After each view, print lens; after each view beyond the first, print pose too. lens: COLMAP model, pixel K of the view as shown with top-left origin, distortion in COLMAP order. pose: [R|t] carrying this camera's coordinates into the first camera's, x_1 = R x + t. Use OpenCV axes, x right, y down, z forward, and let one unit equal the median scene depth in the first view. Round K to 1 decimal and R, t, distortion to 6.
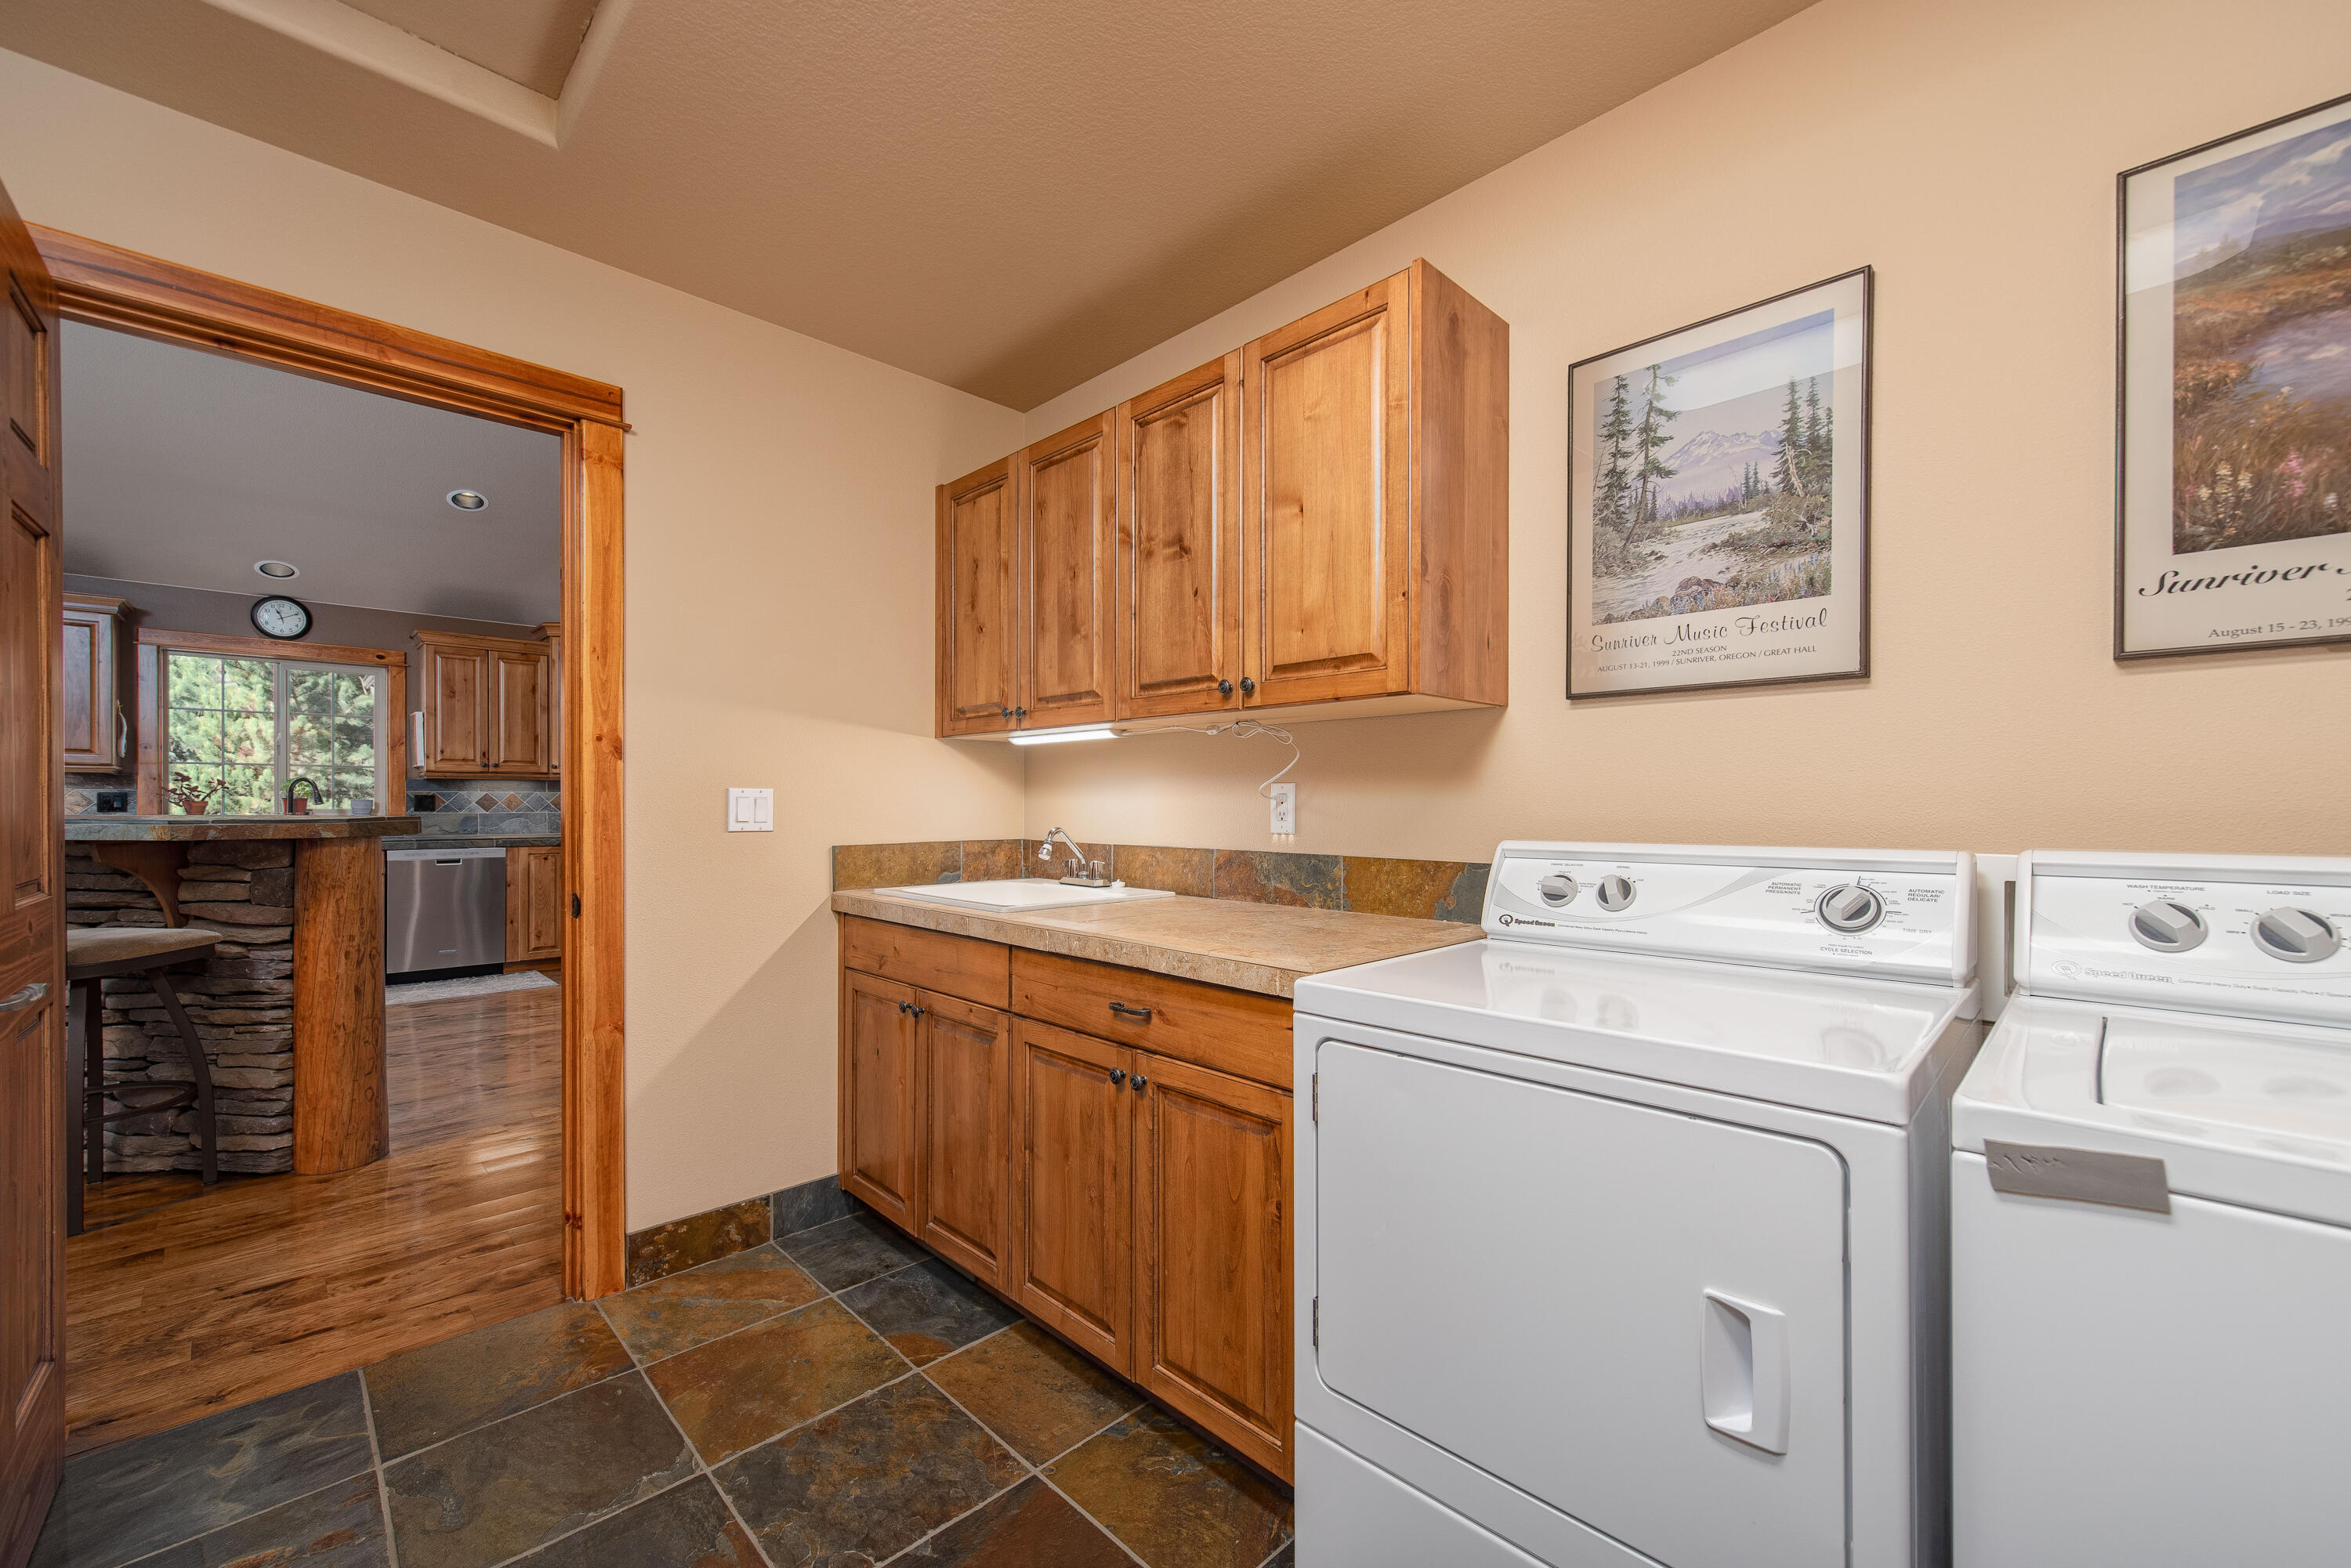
lens RADIAL K [[930.3, 0, 1169.3], [0, 930.3, 801.9], [0, 0, 1]] dist [0.005920, -0.000456]
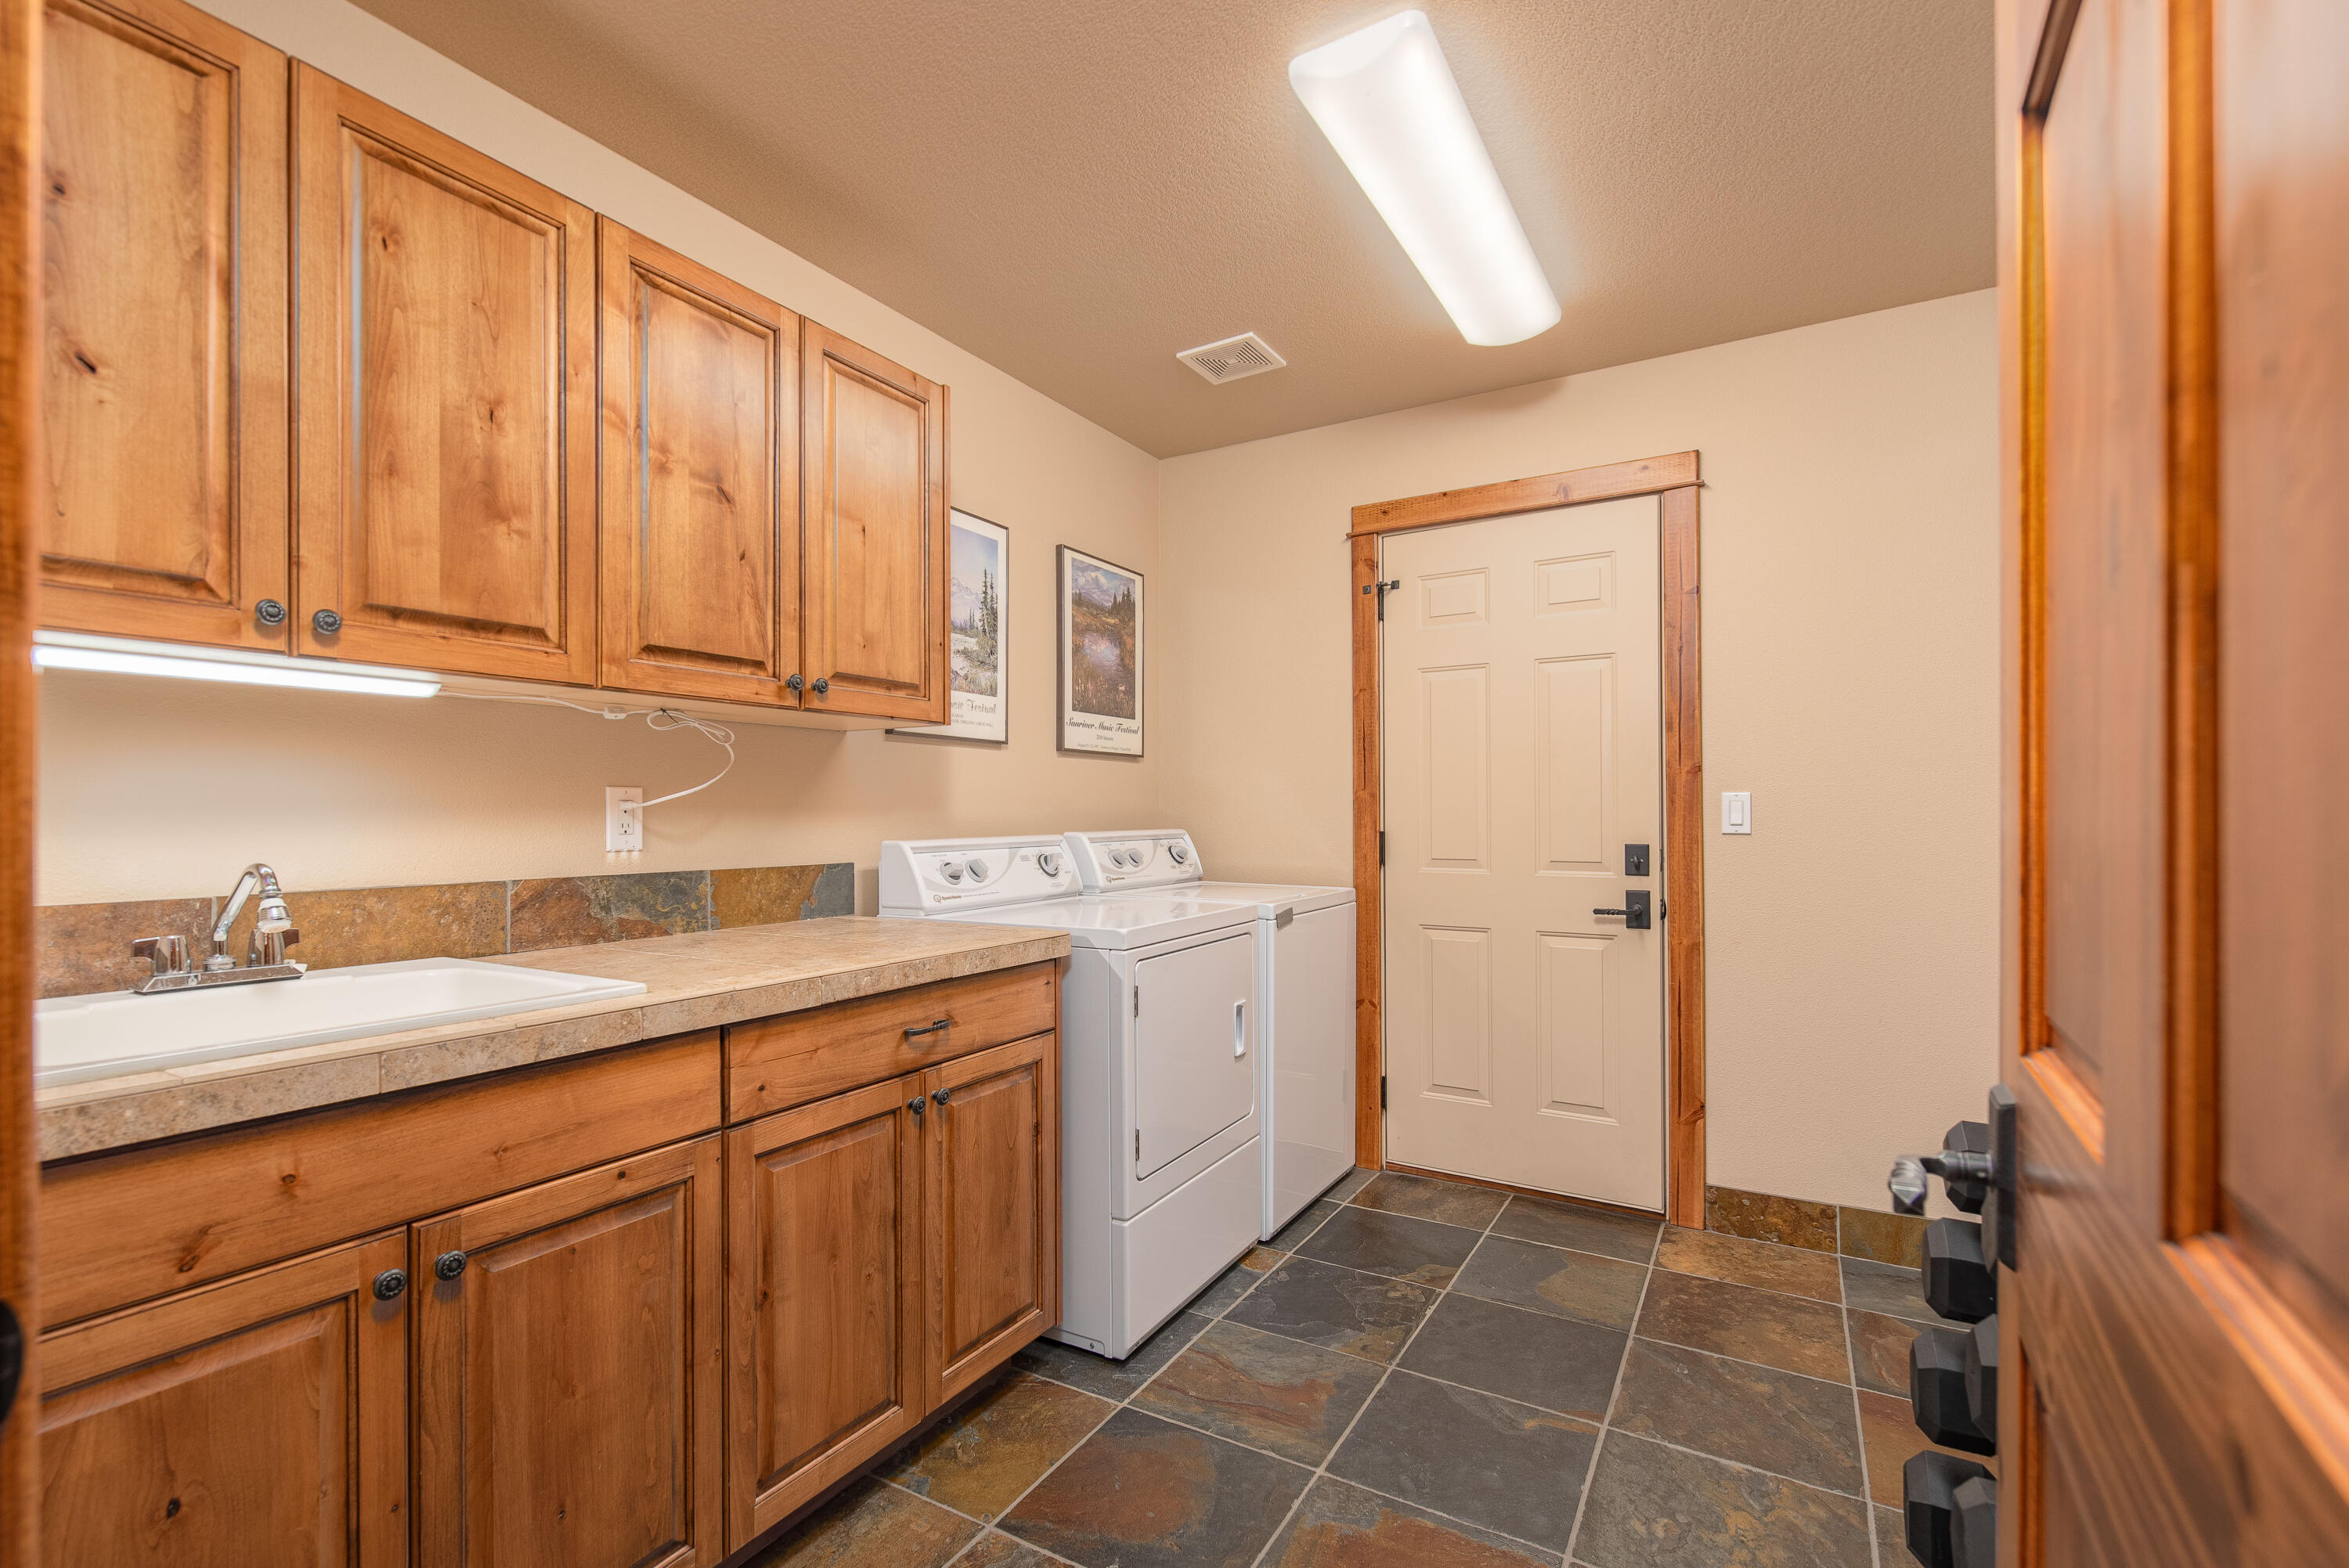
lens RADIAL K [[1048.9, 0, 1153.5], [0, 1048.9, 803.1], [0, 0, 1]] dist [0.005767, -0.000422]
pose [[-0.259670, 0.008778, 0.965657, -1.064546], [-0.000028, 0.999959, -0.009097, 0.002193], [-0.965697, -0.002389, -0.259659, 0.982656]]
